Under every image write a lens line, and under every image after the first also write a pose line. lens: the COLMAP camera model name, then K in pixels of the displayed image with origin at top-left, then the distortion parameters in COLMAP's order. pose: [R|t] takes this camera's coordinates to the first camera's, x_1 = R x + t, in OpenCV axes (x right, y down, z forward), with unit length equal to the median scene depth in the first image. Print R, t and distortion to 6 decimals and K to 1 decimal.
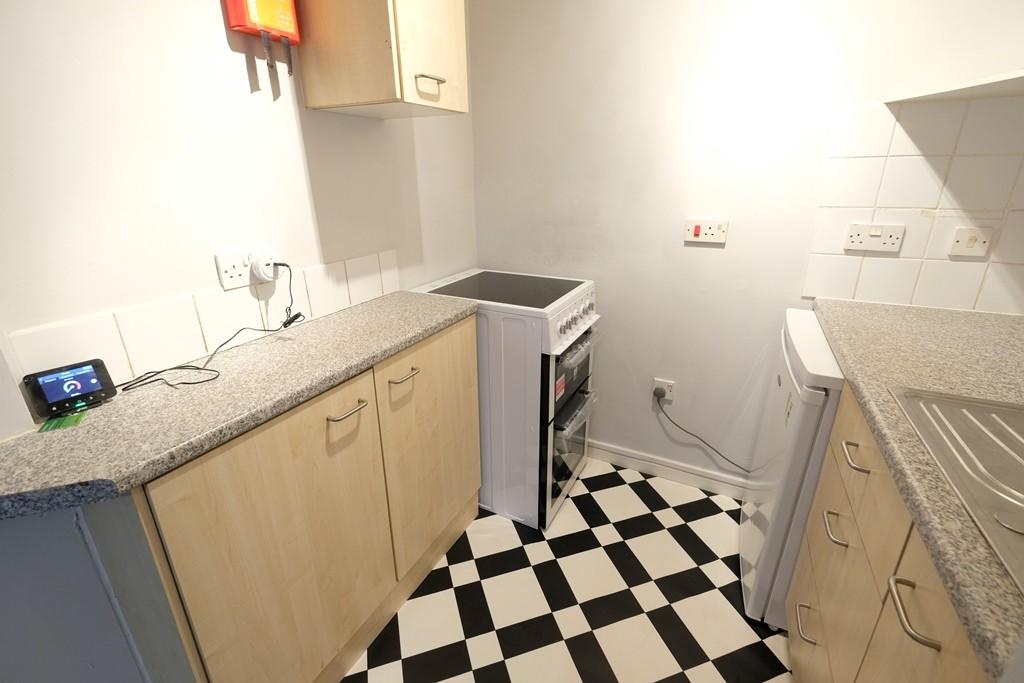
lens RADIAL K [[446.8, 0, 512.7], [0, 446.8, 334.9], [0, 0, 1]] dist [0.000212, 0.000080]
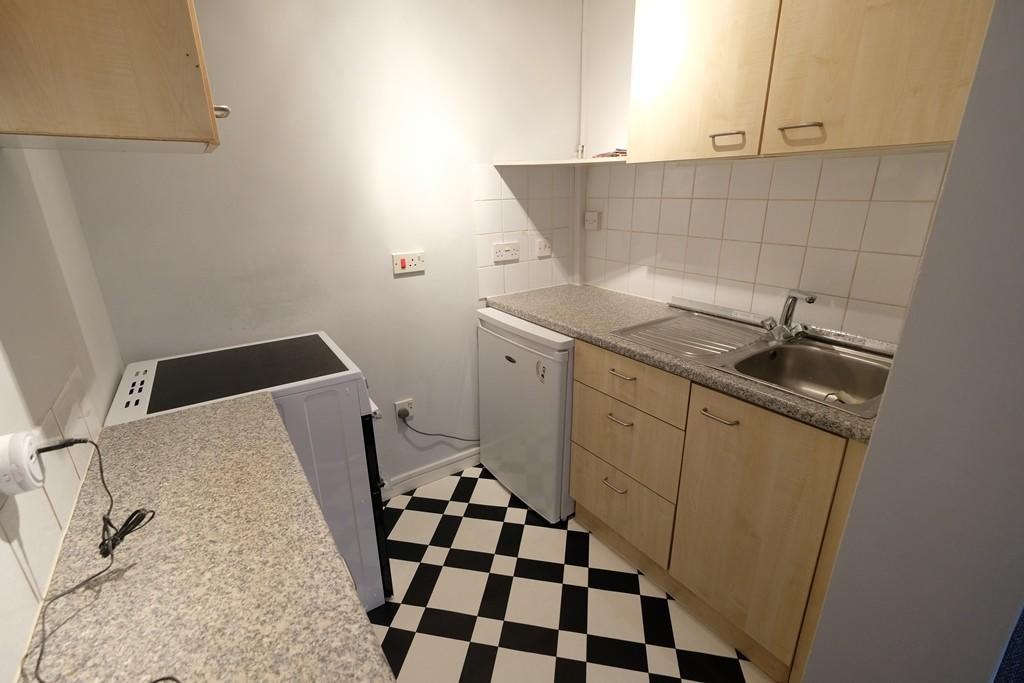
lens RADIAL K [[446.8, 0, 512.7], [0, 446.8, 334.9], [0, 0, 1]] dist [0.000212, 0.000080]
pose [[0.477598, -0.273000, 0.835087, -0.478791], [0.307557, 0.942308, 0.132155, -0.134256], [-0.822988, 0.193720, 0.534008, 0.211223]]
